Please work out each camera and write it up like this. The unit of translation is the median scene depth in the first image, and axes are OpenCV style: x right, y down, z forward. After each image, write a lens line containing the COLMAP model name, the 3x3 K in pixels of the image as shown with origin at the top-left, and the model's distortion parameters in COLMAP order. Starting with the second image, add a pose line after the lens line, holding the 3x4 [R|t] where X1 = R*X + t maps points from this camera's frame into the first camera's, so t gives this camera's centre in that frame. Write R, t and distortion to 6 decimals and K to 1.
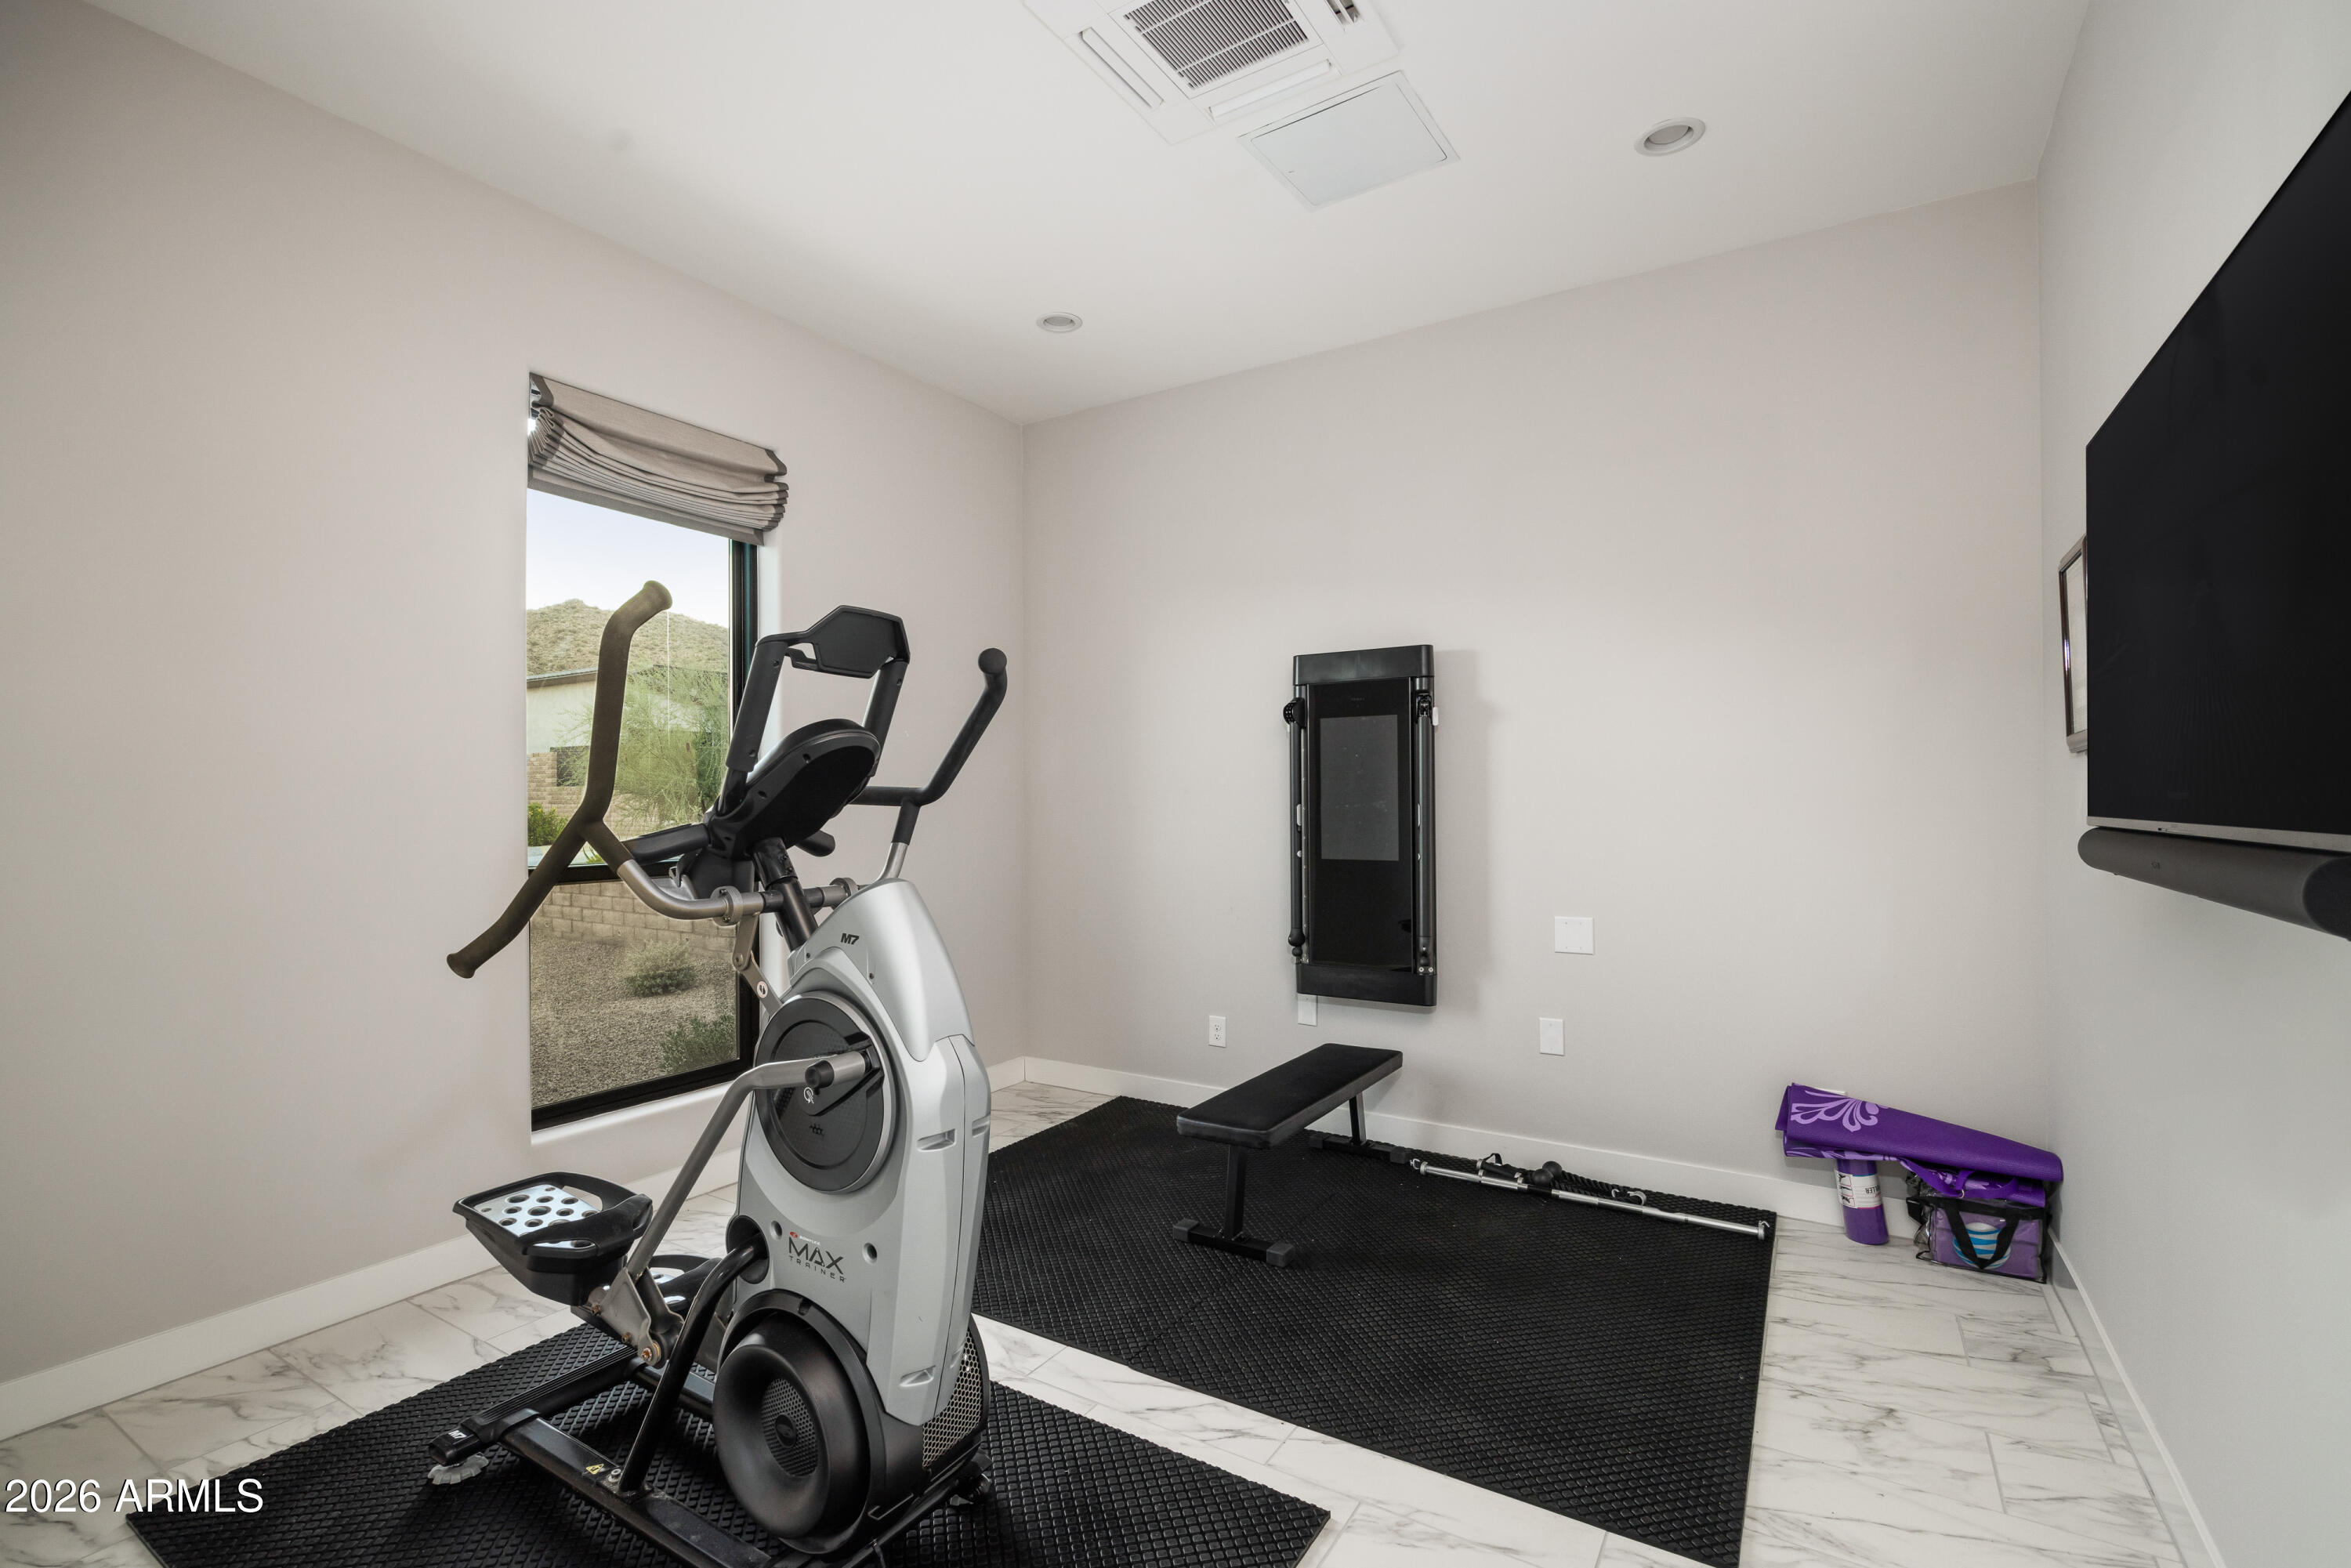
lens RADIAL K [[1038.3, 0, 1180.1], [0, 1038.3, 800.7], [0, 0, 1]] dist [0.001238, 0.000357]
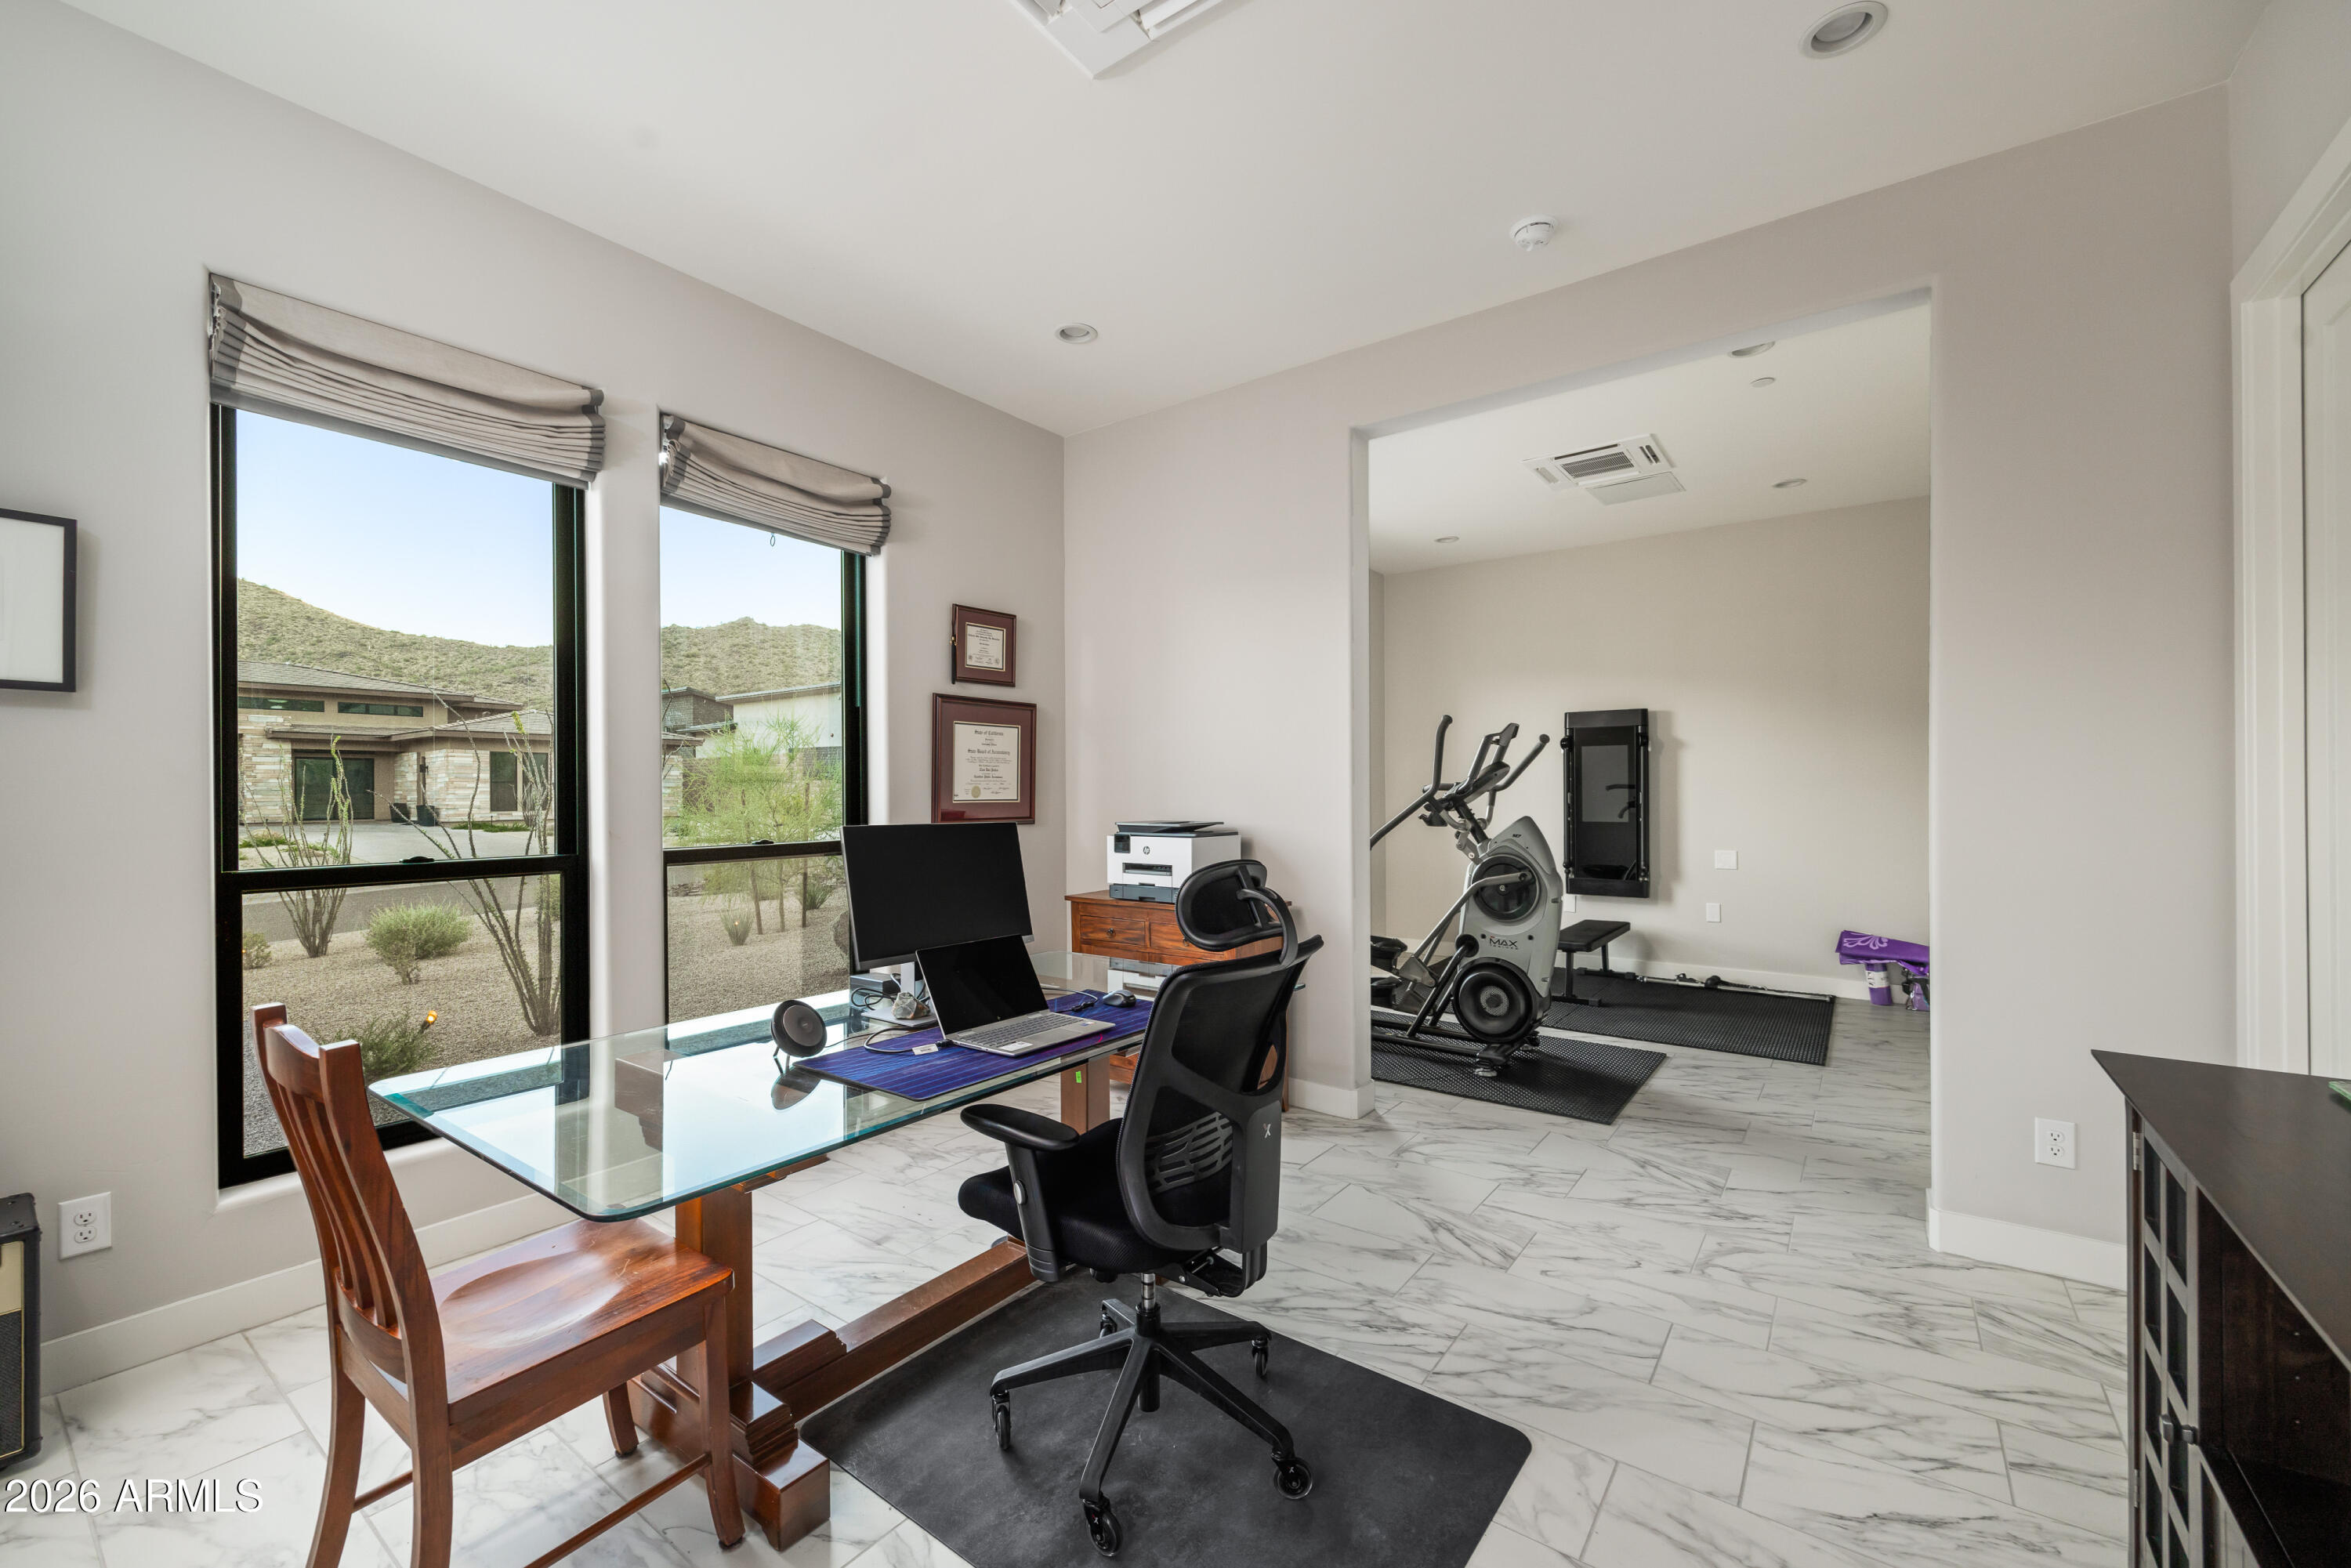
lens RADIAL K [[996.0, 0, 1184.8], [0, 996.0, 809.6], [0, 0, 1]] dist [0.017727, 0.000231]
pose [[0.999017, -0.003735, -0.044165, -0.527378], [0.004349, 0.999895, 0.013817, 0.006096], [0.044109, -0.013995, 0.998929, -0.875632]]
